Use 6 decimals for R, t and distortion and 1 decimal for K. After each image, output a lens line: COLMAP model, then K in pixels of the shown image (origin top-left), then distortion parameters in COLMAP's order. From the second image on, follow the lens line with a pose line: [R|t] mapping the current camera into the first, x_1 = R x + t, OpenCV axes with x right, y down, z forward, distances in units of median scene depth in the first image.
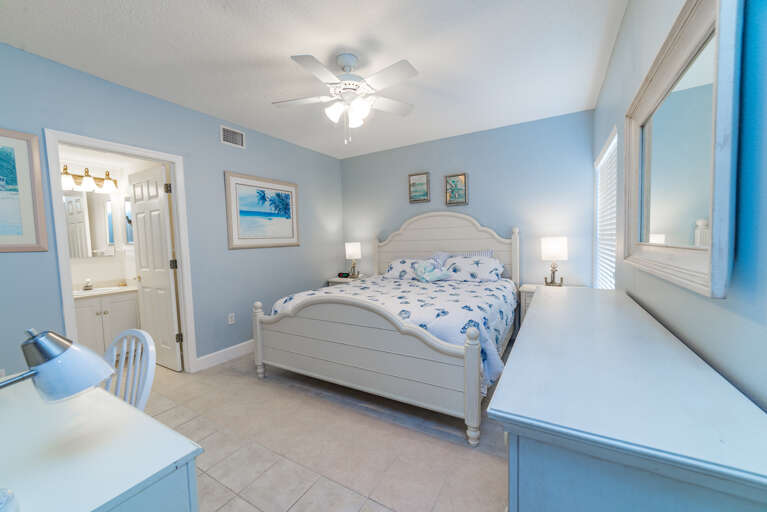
lens RADIAL K [[299.0, 0, 382.7], [0, 299.0, 256.2], [0, 0, 1]] dist [-0.004408, -0.000169]
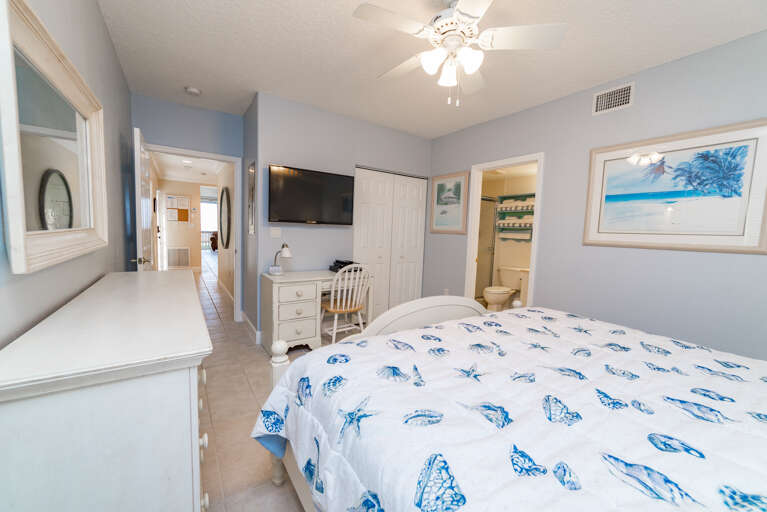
lens RADIAL K [[299.0, 0, 379.8], [0, 299.0, 261.5], [0, 0, 1]] dist [-0.004408, -0.000169]
pose [[-0.439168, 0.112625, -0.891317, 0.433044], [-0.070293, 0.984762, 0.159067, -0.061487], [0.895651, 0.132510, -0.424560, 0.754815]]
